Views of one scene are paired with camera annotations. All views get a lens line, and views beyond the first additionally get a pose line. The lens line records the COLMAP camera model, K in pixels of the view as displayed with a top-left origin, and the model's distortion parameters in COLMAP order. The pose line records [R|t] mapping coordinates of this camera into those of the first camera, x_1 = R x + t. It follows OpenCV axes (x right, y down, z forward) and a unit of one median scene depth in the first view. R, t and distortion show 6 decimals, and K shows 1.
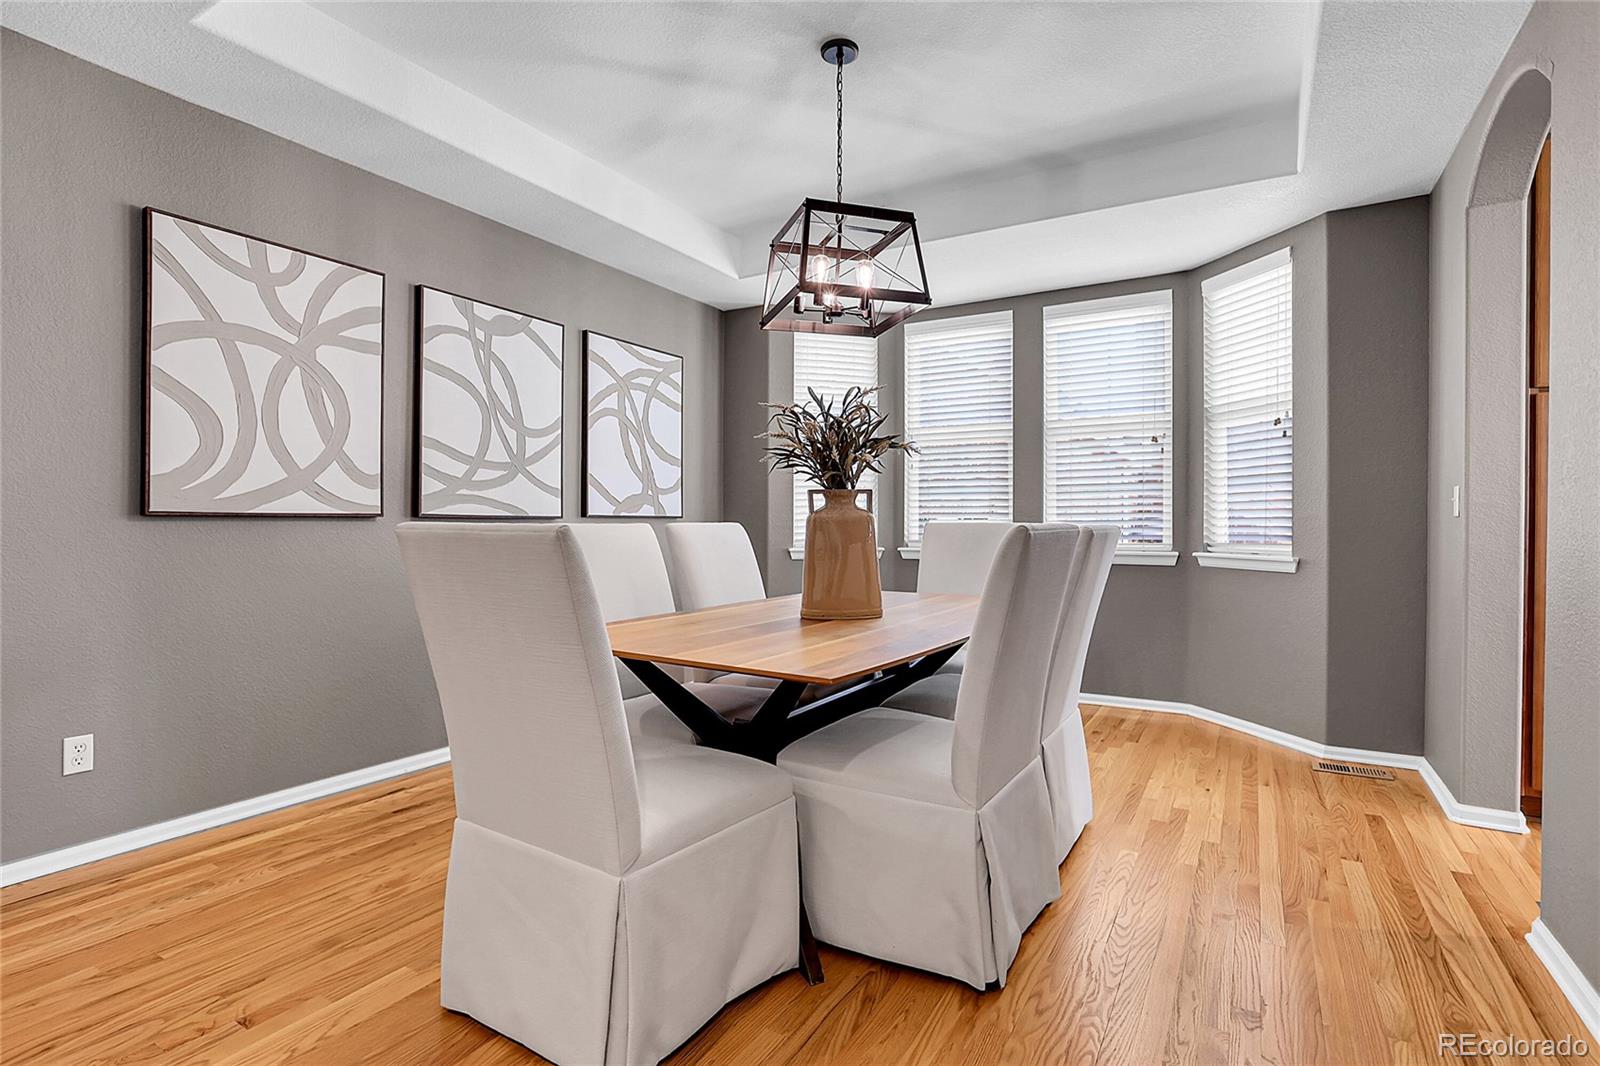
lens RADIAL K [[767.7, 0, 798.6], [0, 767.7, 528.7], [0, 0, 1]] dist [-0.056275, 0.023519]
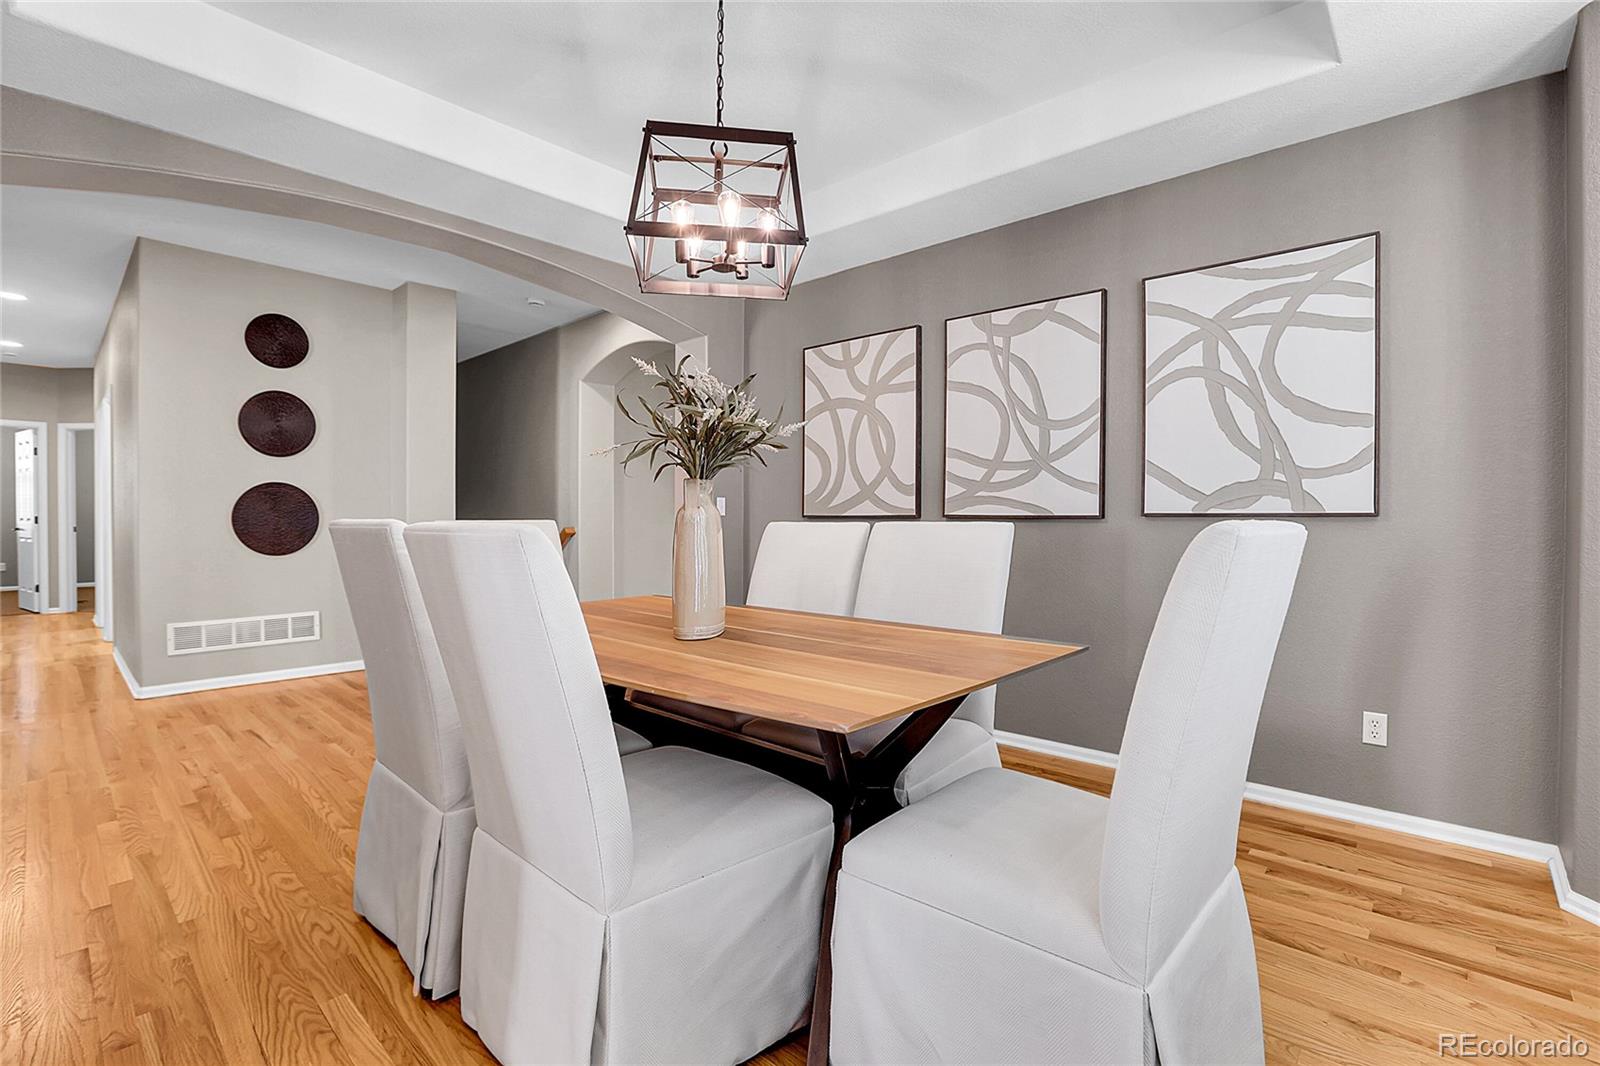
lens RADIAL K [[726.1, 0, 805.8], [0, 726.1, 527.5], [0, 0, 1]] dist [-0.057304, 0.021236]
pose [[-0.188090, 0.002792, -0.982148, 0.608754], [-0.014448, 0.999880, 0.005609, -0.002896], [0.982046, 0.015245, -0.188027, 0.946390]]
